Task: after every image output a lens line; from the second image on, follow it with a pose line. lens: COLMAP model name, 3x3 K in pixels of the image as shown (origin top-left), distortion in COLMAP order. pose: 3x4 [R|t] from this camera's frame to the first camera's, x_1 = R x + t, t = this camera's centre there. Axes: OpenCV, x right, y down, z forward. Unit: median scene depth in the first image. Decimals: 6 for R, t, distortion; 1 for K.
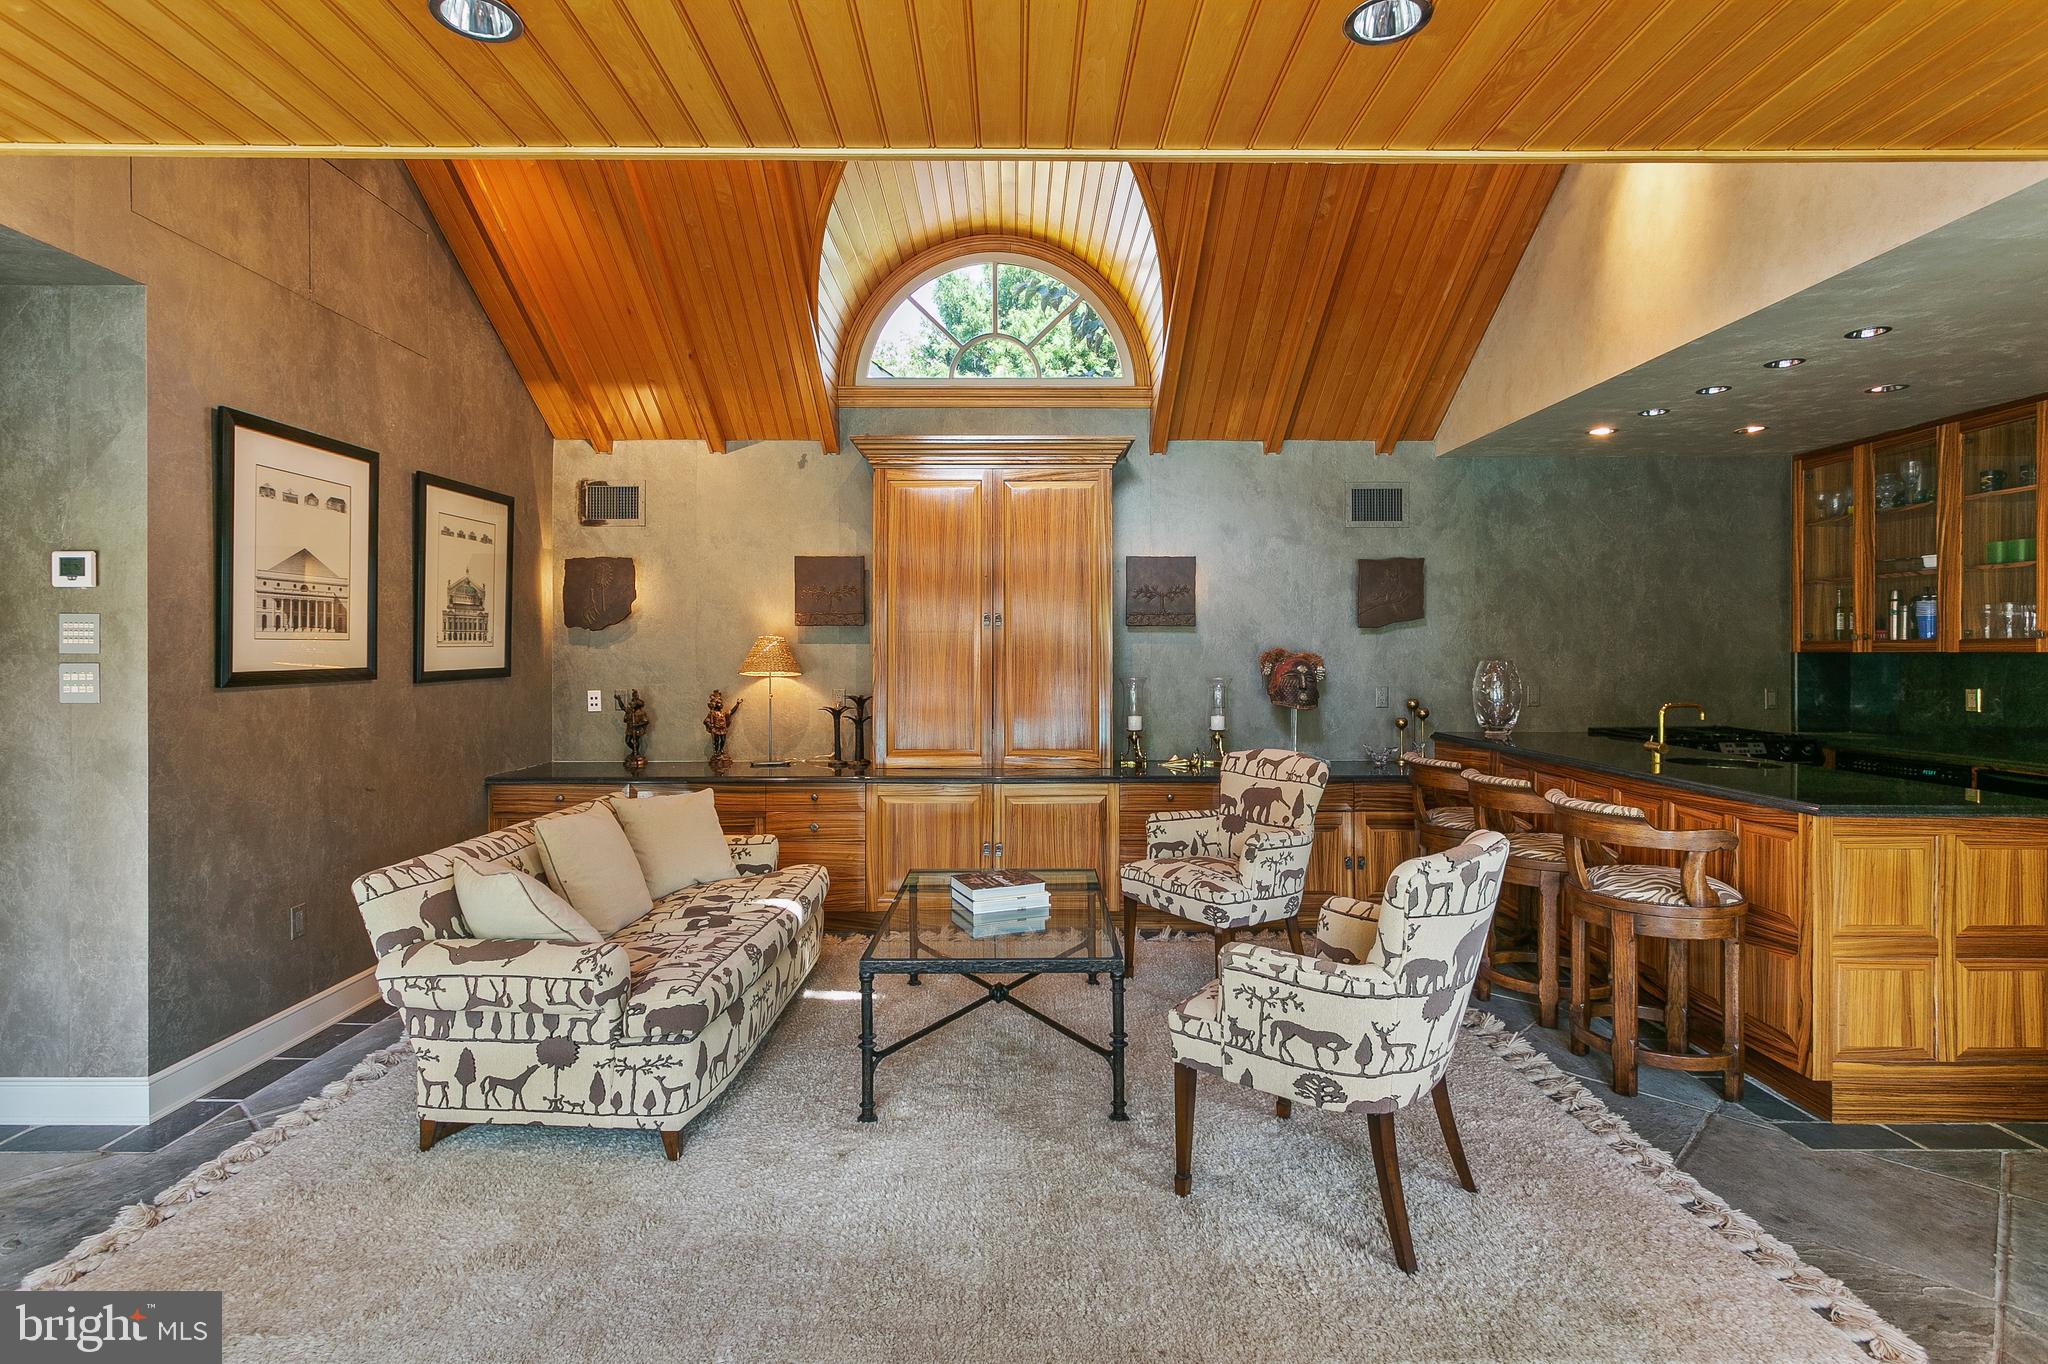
lens RADIAL K [[1017.4, 0, 1025.7], [0, 1017.4, 660.7], [0, 0, 1]] dist [0.002127, 0.000925]
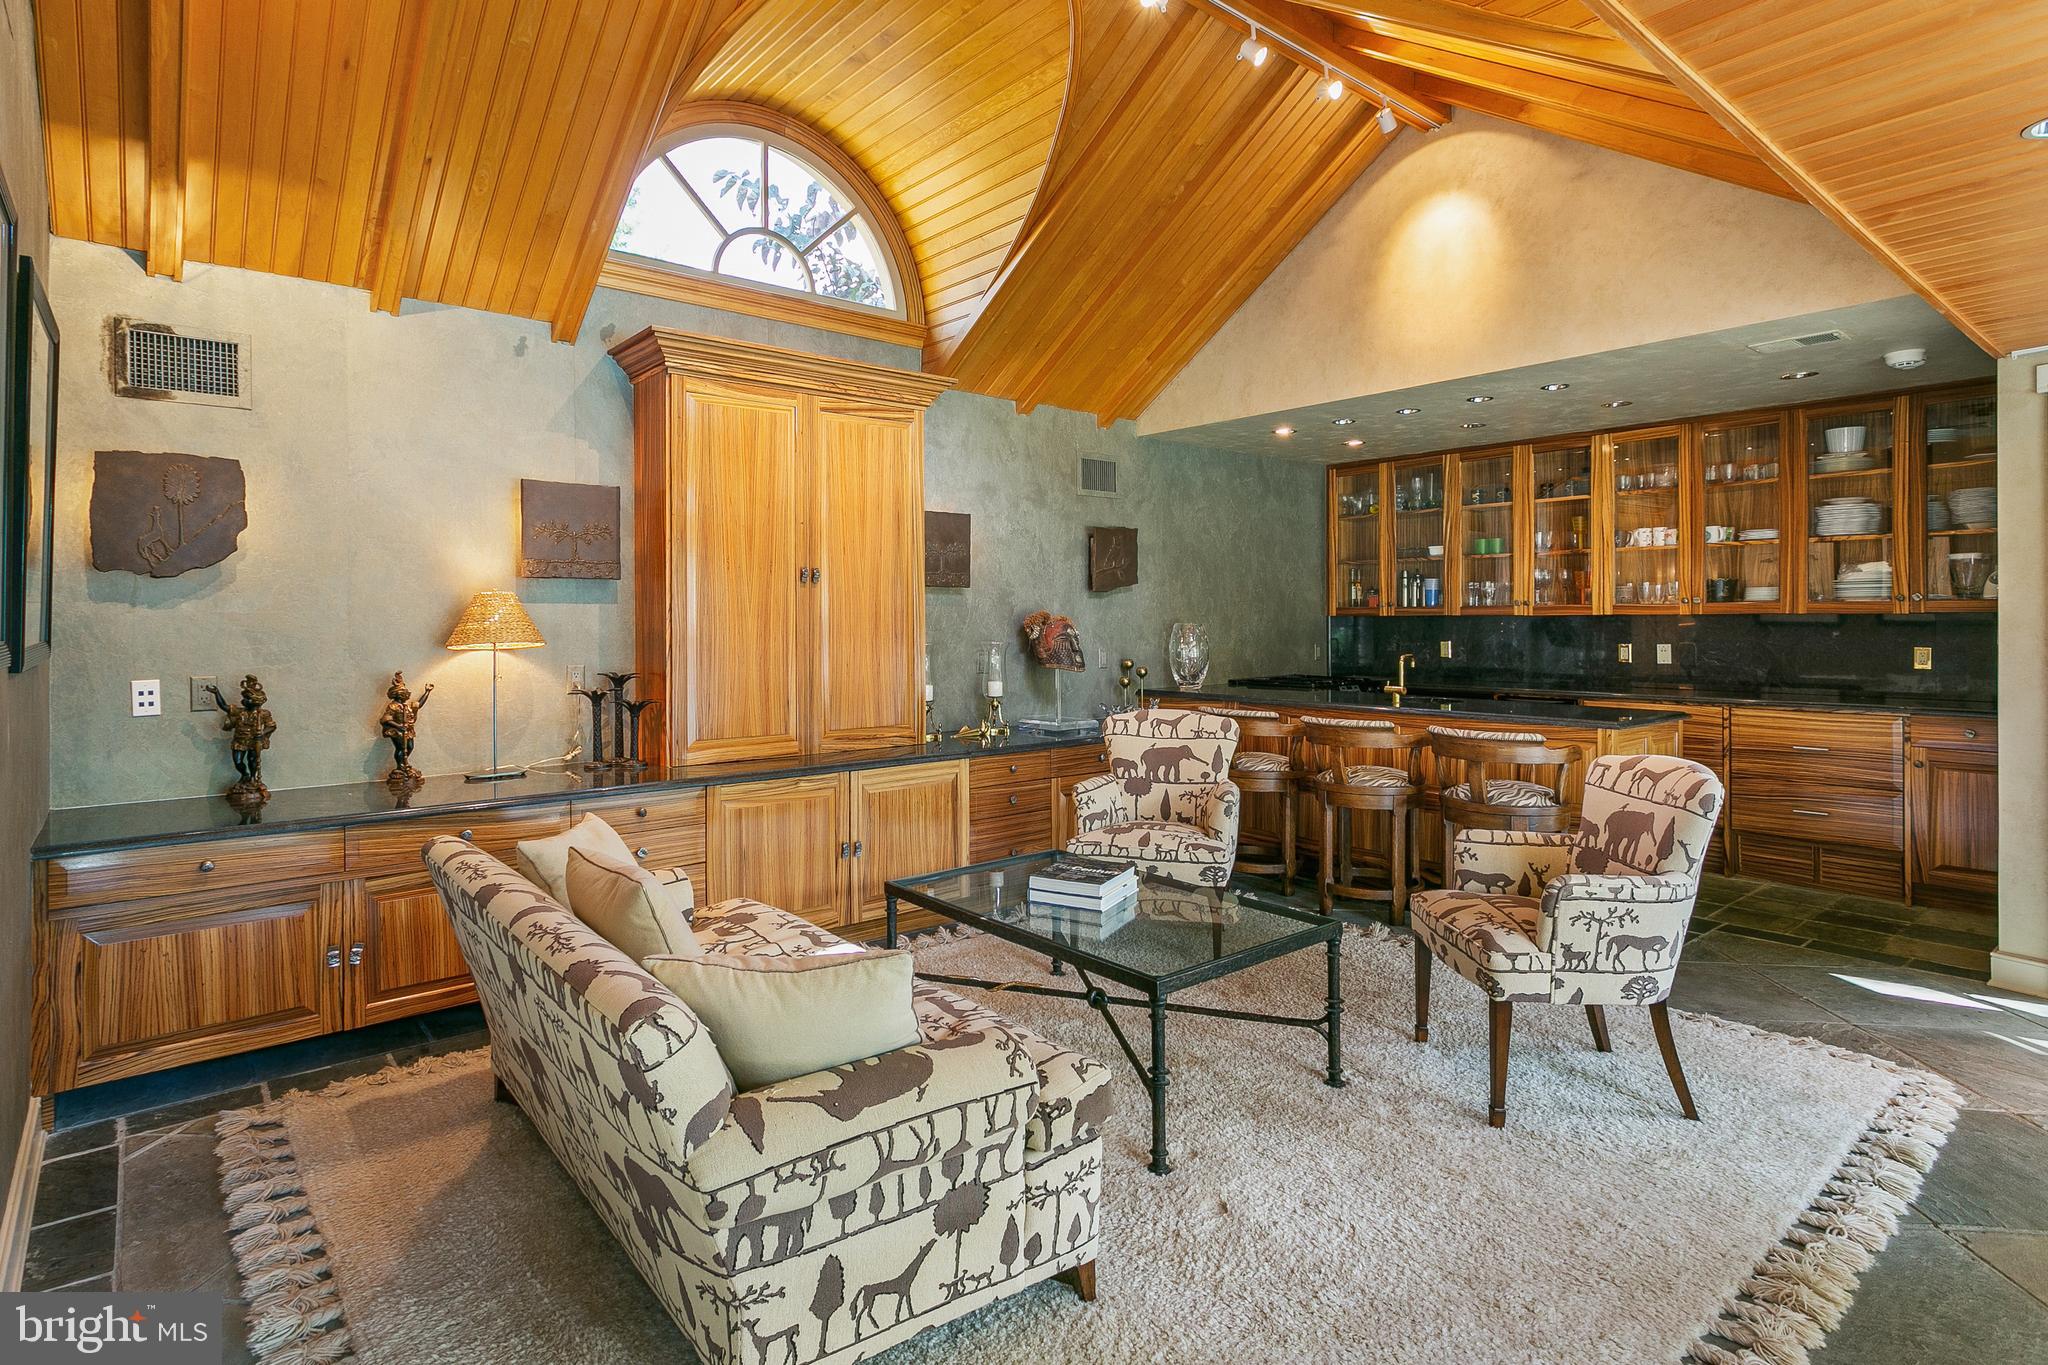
lens RADIAL K [[1053.1, 0, 1020.6], [0, 1053.1, 624.0], [0, 0, 1]] dist [0.001347, 0.000609]
pose [[0.775495, -0.004339, 0.631339, -0.494113], [0.007168, 0.999972, -0.001932, 0.002370], [-0.631313, 0.006023, 0.775504, 0.251323]]
